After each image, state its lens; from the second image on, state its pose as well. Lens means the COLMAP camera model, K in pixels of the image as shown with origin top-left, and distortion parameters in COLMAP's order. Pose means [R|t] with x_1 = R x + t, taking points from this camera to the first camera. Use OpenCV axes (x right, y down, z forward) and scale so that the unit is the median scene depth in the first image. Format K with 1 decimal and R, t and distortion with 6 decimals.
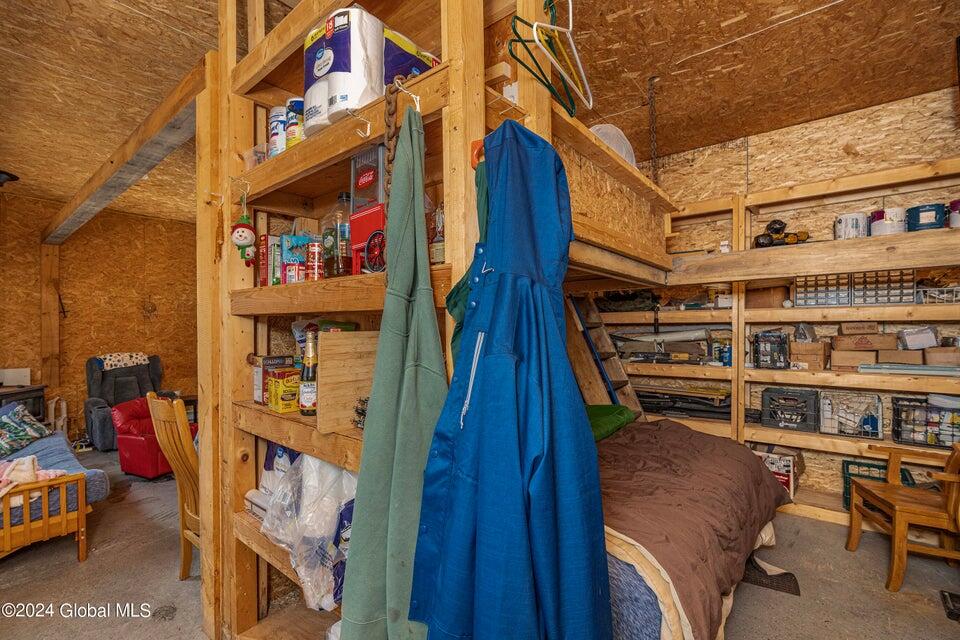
lens RADIAL K [[433.7, 0, 451.2], [0, 433.7, 324.1], [0, 0, 1]] dist [-0.001489, 0.004726]
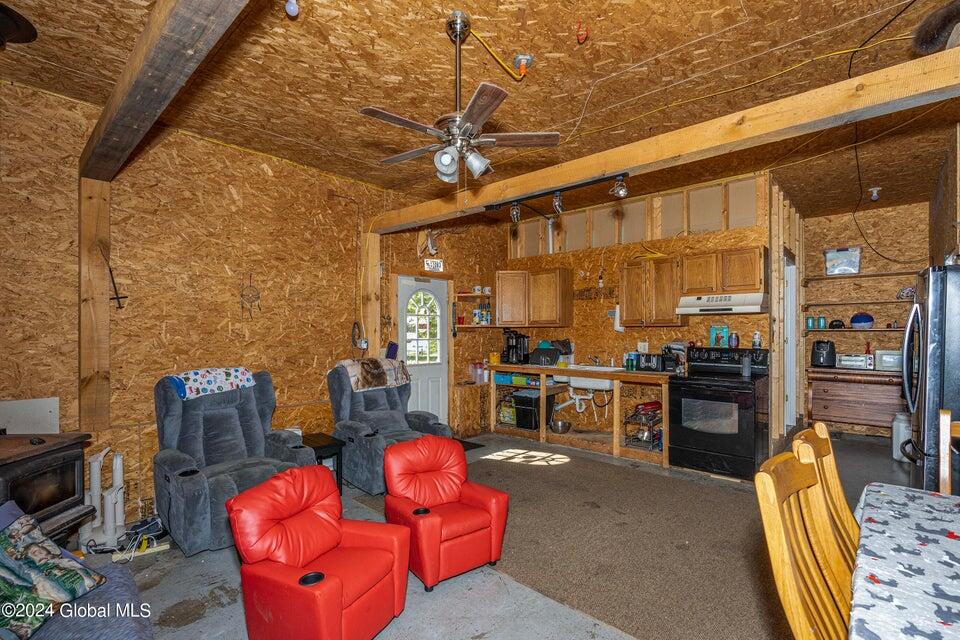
lens RADIAL K [[433.7, 0, 481.5], [0, 433.7, 326.2], [0, 0, 1]] dist [-0.001489, 0.004726]
pose [[0.999819, 0.009663, -0.016402, -0.394147], [-0.009559, 0.999934, 0.006351, 0.001323], [0.016463, -0.006193, 0.999845, 0.425329]]
